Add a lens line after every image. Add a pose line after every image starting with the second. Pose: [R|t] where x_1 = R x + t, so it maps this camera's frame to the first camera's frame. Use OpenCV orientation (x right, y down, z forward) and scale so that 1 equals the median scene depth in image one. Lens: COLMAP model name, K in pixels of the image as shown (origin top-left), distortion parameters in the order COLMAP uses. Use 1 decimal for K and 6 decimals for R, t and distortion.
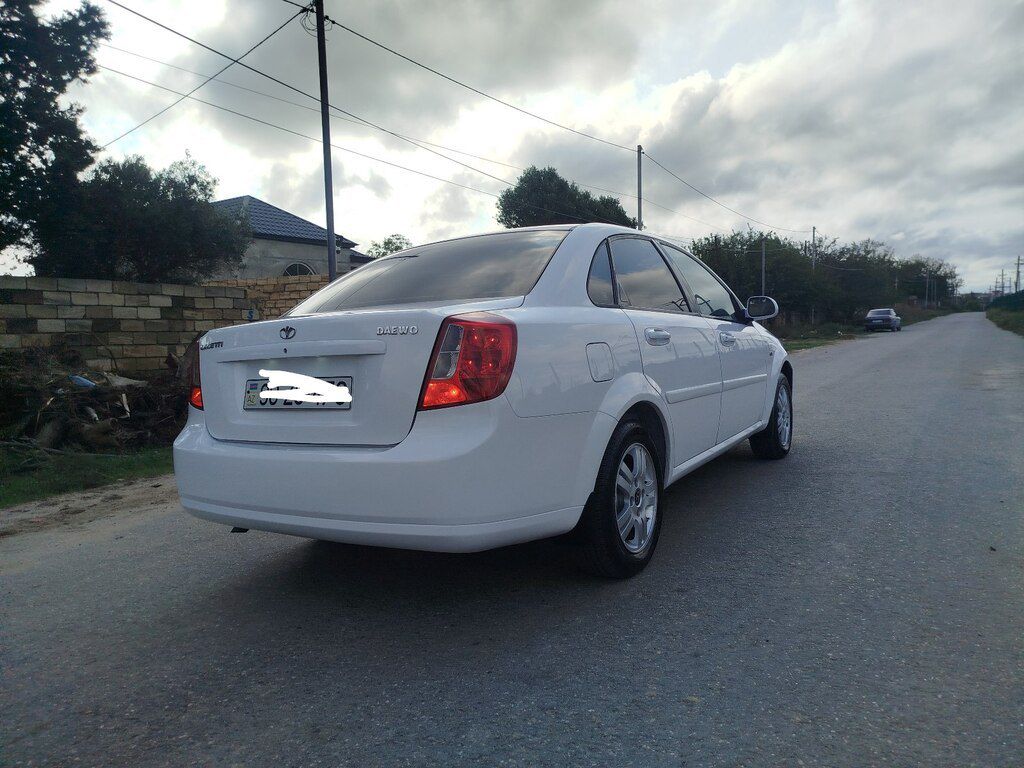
lens RADIAL K [[729.2, 0, 513.3], [0, 729.2, 383.1], [0, 0, 1]] dist [0.011671, -0.019553]
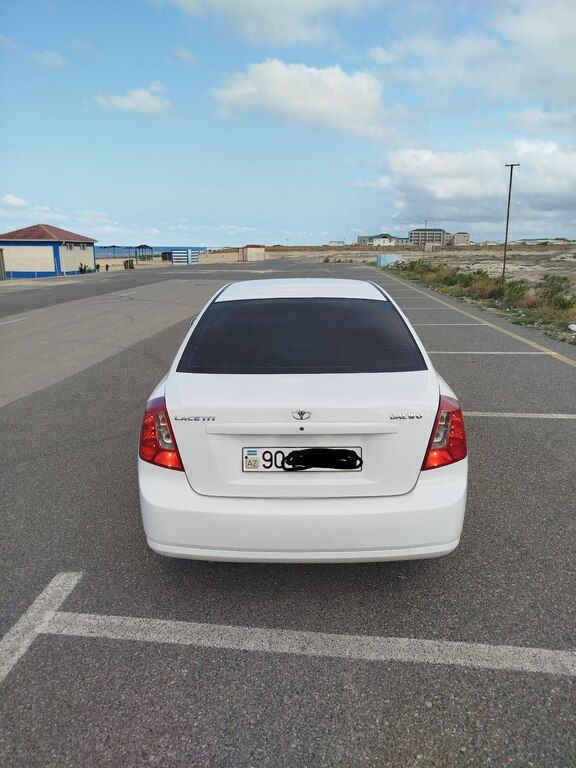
lens RADIAL K [[546.9, 0, 310.0], [0, 546.9, 398.8], [0, 0, 1]] dist [0.011671, -0.019553]
pose [[0.843693, -0.082320, 0.530477, -0.709957], [-0.014869, 0.984210, 0.176380, -0.234315], [-0.536621, -0.156698, 0.829147, 0.185558]]
